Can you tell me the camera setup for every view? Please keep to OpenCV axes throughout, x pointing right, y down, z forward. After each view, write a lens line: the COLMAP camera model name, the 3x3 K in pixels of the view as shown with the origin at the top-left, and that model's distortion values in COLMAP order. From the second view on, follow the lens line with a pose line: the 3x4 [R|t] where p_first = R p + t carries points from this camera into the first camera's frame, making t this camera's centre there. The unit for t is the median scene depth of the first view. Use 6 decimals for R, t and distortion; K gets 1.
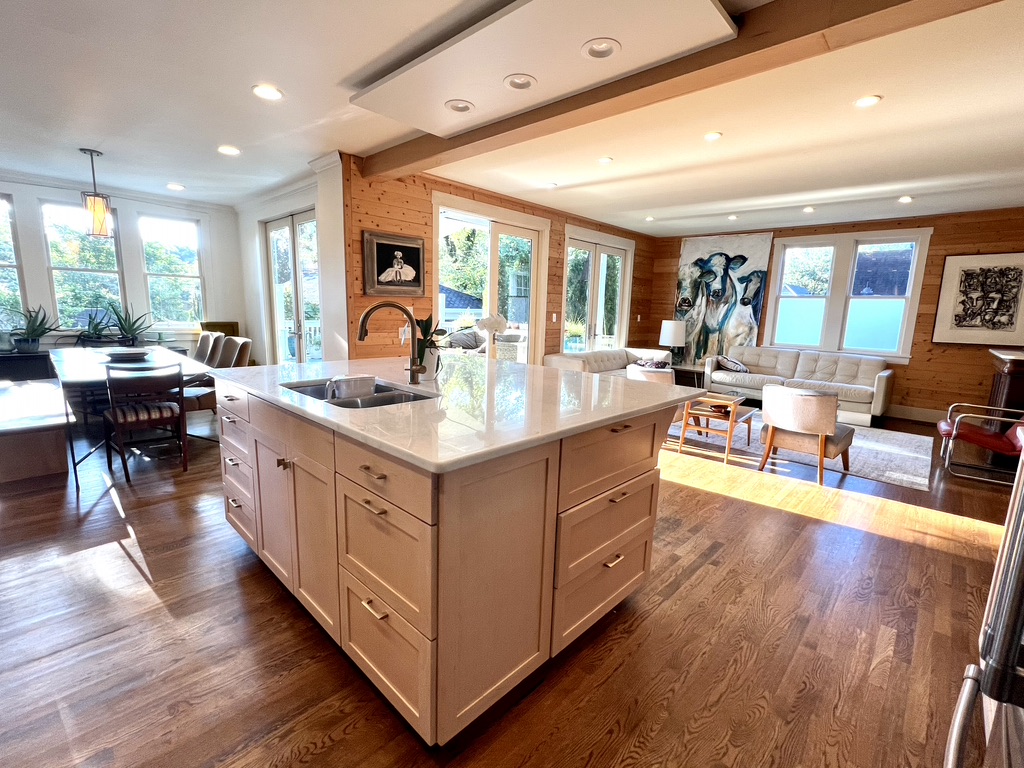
lens RADIAL K [[459.5, 0, 510.6], [0, 459.5, 385.3], [0, 0, 1]] dist [-0.001761, 0.001005]
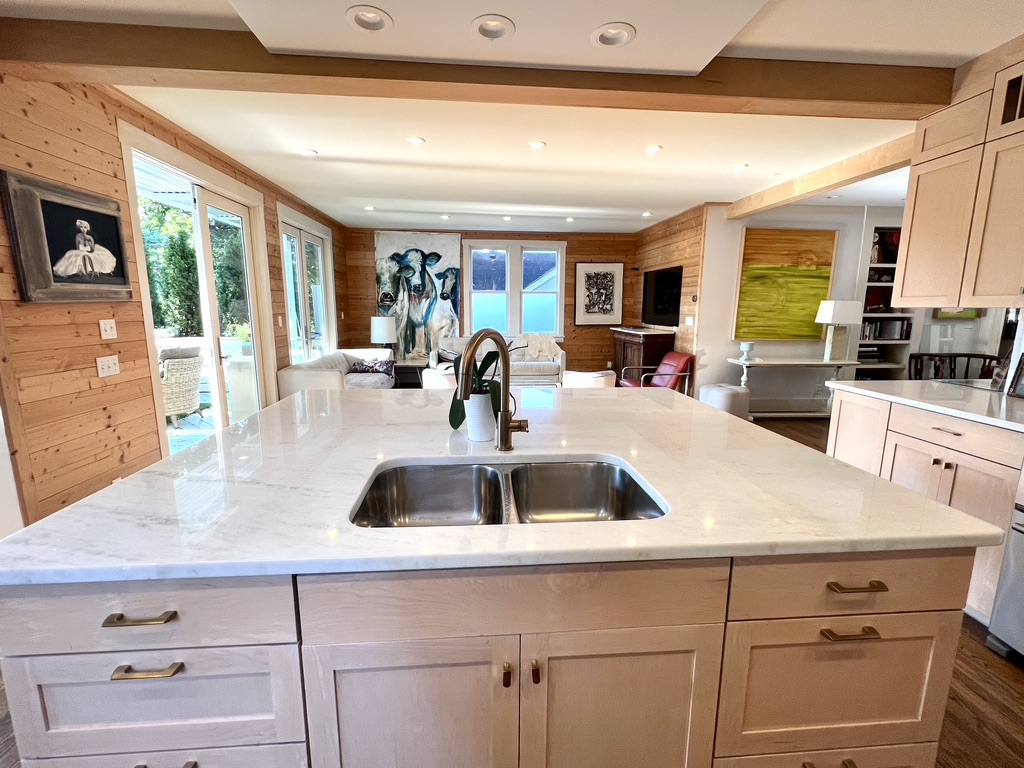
lens RADIAL K [[459.5, 0, 510.5], [0, 459.5, 384.4], [0, 0, 1]] dist [-0.001761, 0.001005]
pose [[0.667978, -0.153807, 0.728113, -0.332448], [0.138531, 0.987007, 0.081407, -0.073135], [-0.731174, 0.046488, 0.680606, 0.267338]]
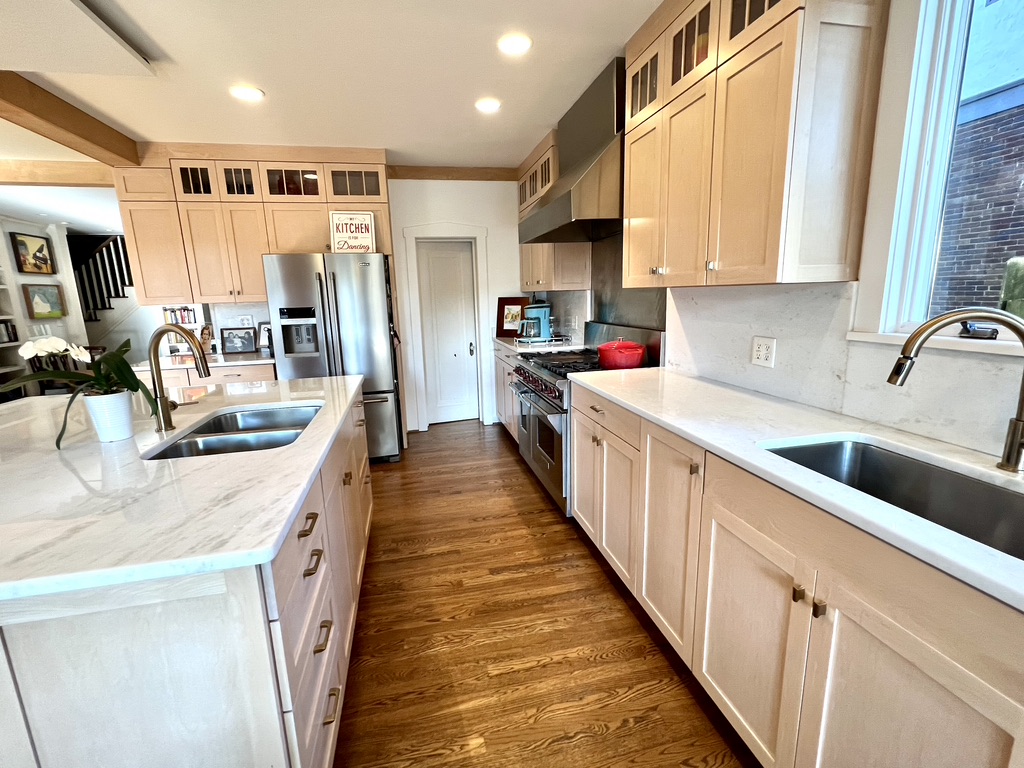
lens RADIAL K [[459.5, 0, 510.9], [0, 459.5, 384.4], [0, 0, 1]] dist [-0.001761, 0.001005]
pose [[-0.831553, -0.113459, 0.543734, -0.542693], [0.097219, 0.934074, 0.343590, -0.139351], [-0.546872, 0.338575, -0.765701, 0.617874]]
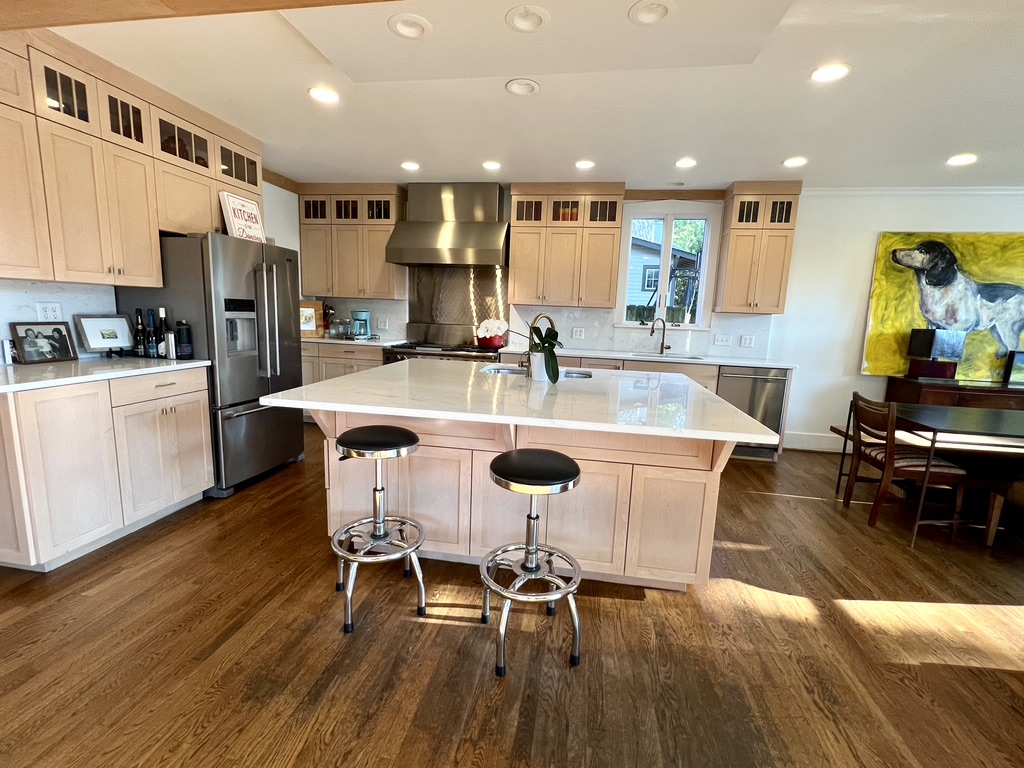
lens RADIAL K [[459.5, 0, 511.9], [0, 459.5, 383.2], [0, 0, 1]] dist [-0.001761, 0.001005]
pose [[-0.826198, 0.024974, -0.562826, 0.268811], [-0.156454, 0.949551, 0.271800, -0.159109], [0.541220, 0.312617, -0.780610, 0.973064]]
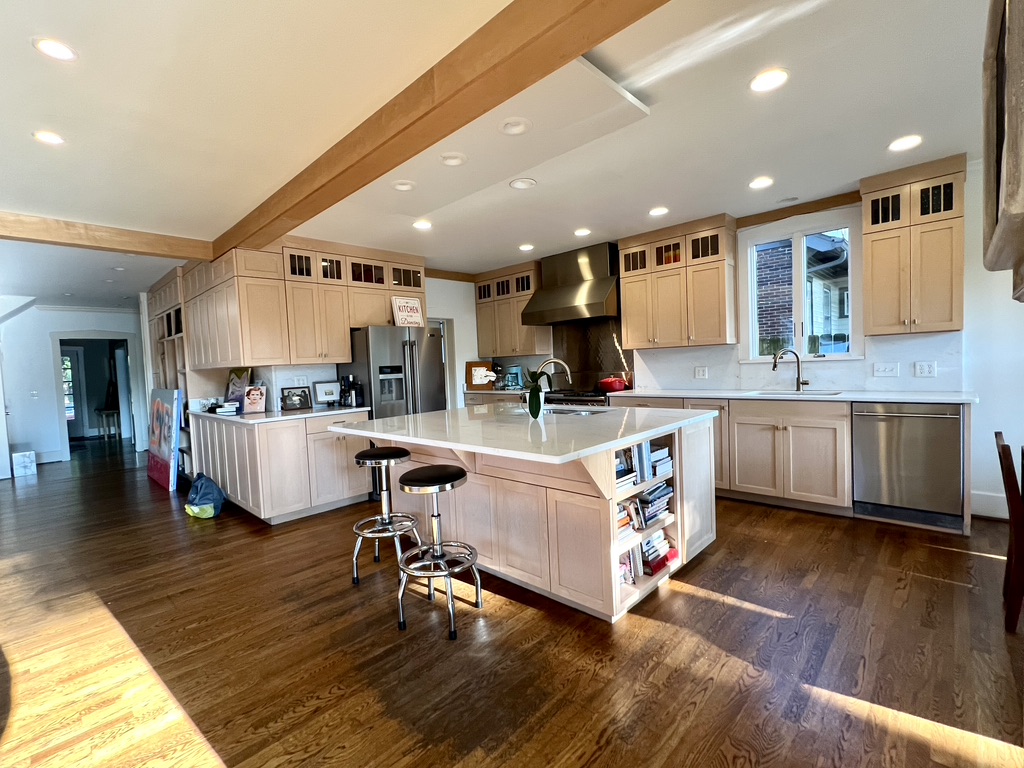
lens RADIAL K [[459.5, 0, 511.6], [0, 459.5, 383.8], [0, 0, 1]] dist [-0.001761, 0.001005]
pose [[-0.999894, 0.014528, 0.001029, -0.060766], [0.014419, 0.977482, 0.210525, -0.201846], [0.002053, 0.210517, -0.977588, 1.194972]]
